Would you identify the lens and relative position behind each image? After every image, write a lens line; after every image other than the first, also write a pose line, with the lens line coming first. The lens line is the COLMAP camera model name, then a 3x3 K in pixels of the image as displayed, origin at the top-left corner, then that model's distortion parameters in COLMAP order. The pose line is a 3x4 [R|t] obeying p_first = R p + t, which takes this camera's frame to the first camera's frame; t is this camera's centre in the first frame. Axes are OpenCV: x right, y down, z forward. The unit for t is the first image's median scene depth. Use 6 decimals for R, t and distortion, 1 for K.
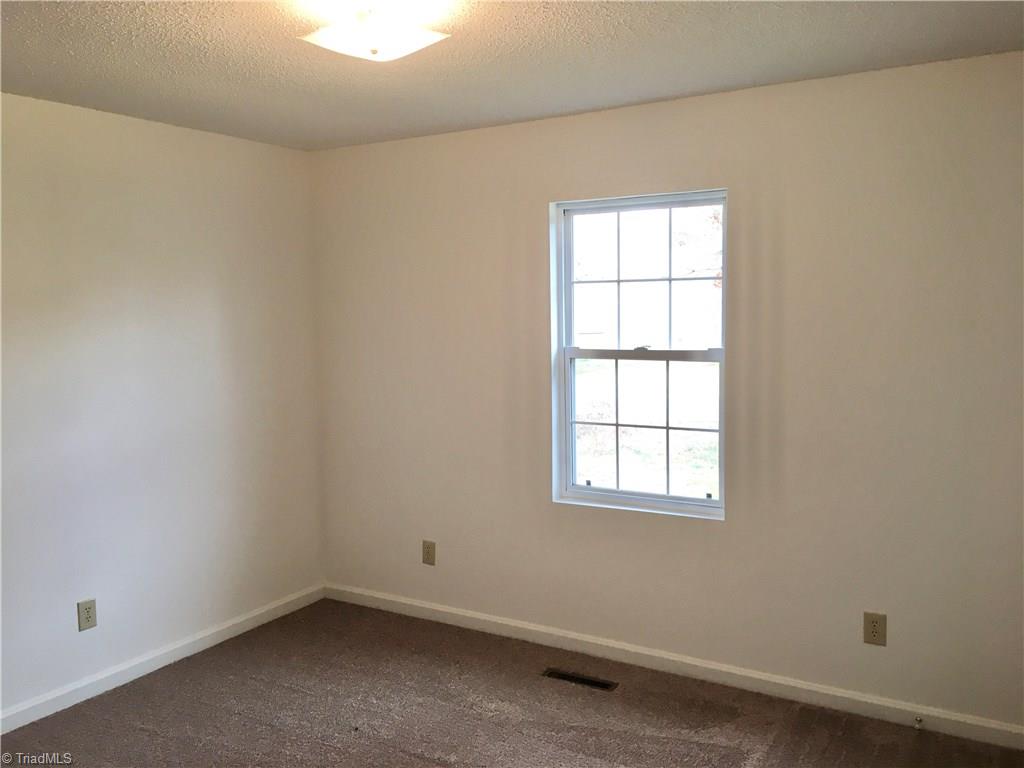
lens RADIAL K [[884.7, 0, 512.0], [0, 884.7, 384.0], [0, 0, 1]] dist [0.079002, 0.002230]
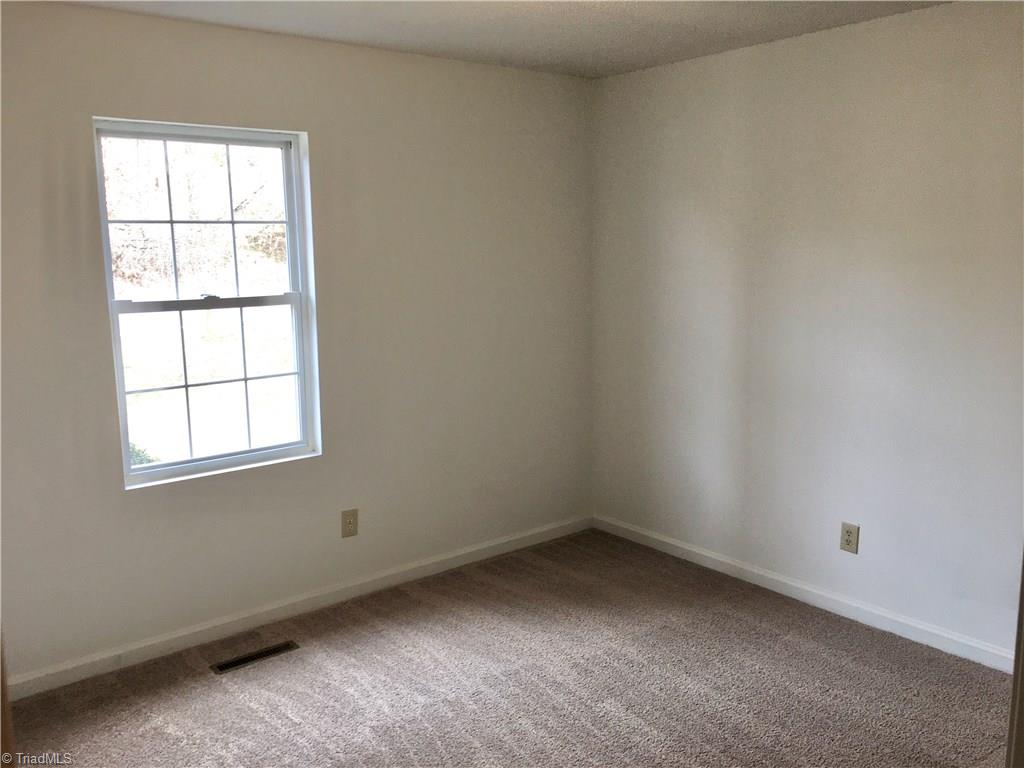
lens RADIAL K [[884.7, 0, 512.0], [0, 884.7, 384.0], [0, 0, 1]] dist [0.079002, 0.002230]
pose [[0.350190, -0.136654, 0.926657, -0.617455], [0.097610, 0.989238, 0.108995, -0.021712], [-0.931579, 0.052282, 0.359760, 0.385610]]
